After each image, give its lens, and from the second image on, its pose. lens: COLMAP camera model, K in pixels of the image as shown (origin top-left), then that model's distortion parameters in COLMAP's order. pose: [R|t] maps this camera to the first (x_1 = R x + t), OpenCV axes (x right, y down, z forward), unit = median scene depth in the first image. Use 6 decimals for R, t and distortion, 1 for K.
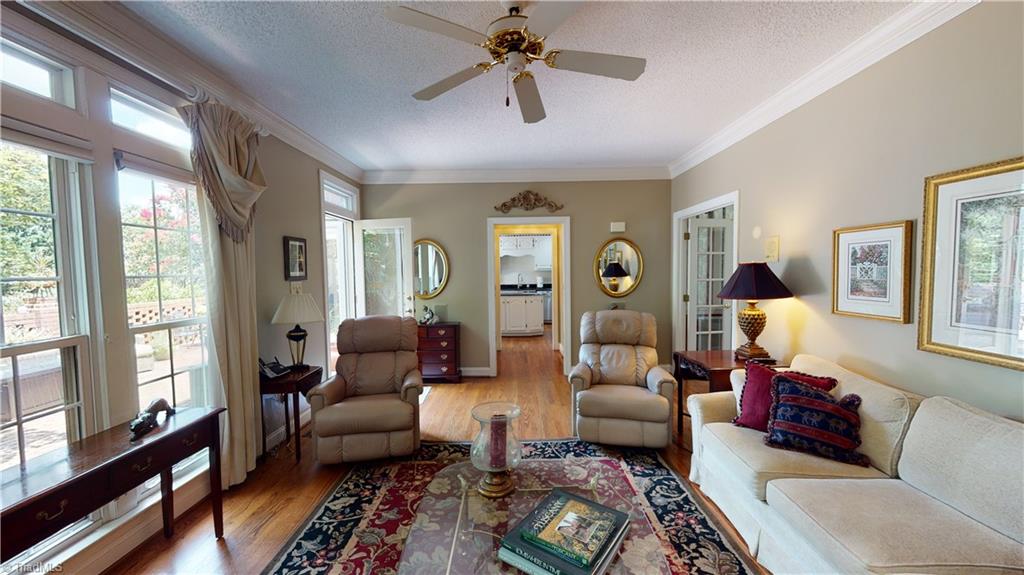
lens RADIAL K [[376.7, 0, 515.5], [0, 376.7, 287.2], [0, 0, 1]] dist [0.000057, 0.000316]
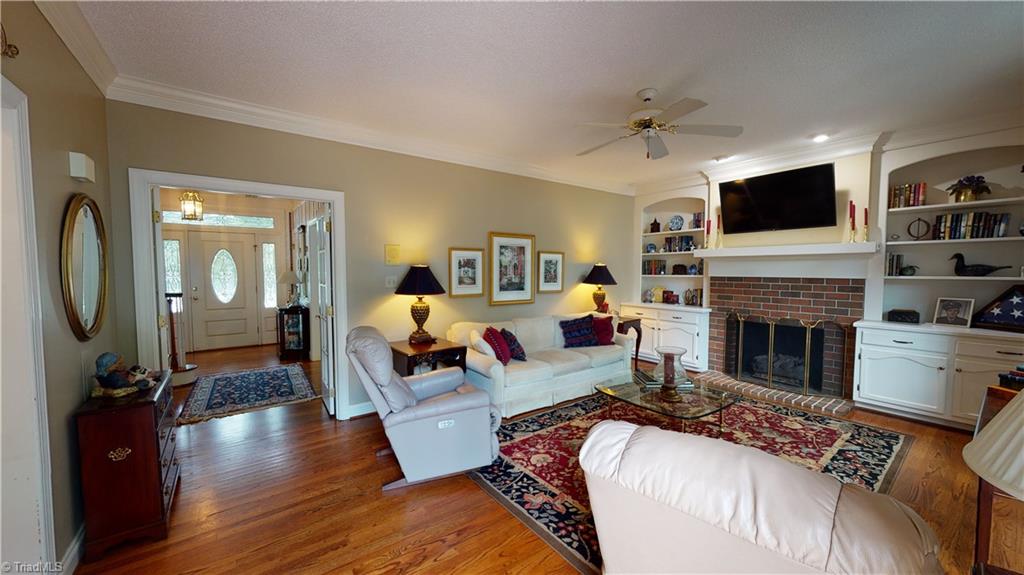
lens RADIAL K [[376.7, 0, 509.4], [0, 376.7, 288.8], [0, 0, 1]] dist [0.000057, 0.000316]
pose [[-0.592766, -0.026779, 0.804930, -0.739436], [0.048259, 0.996470, 0.068690, -0.077978], [-0.803928, 0.079563, -0.589381, 1.941770]]
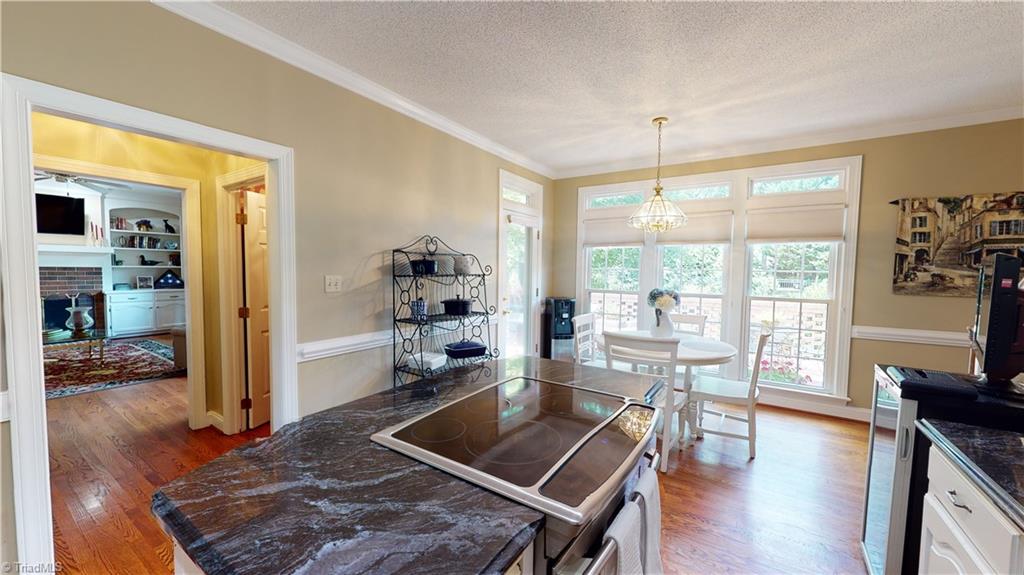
lens RADIAL K [[376.7, 0, 515.4], [0, 376.7, 289.3], [0, 0, 1]] dist [0.000057, 0.000316]
pose [[-0.546753, 0.050828, -0.835750, 0.403533], [-0.048412, 0.994567, 0.092158, -0.191718], [0.835893, 0.090848, -0.541322, 4.060370]]
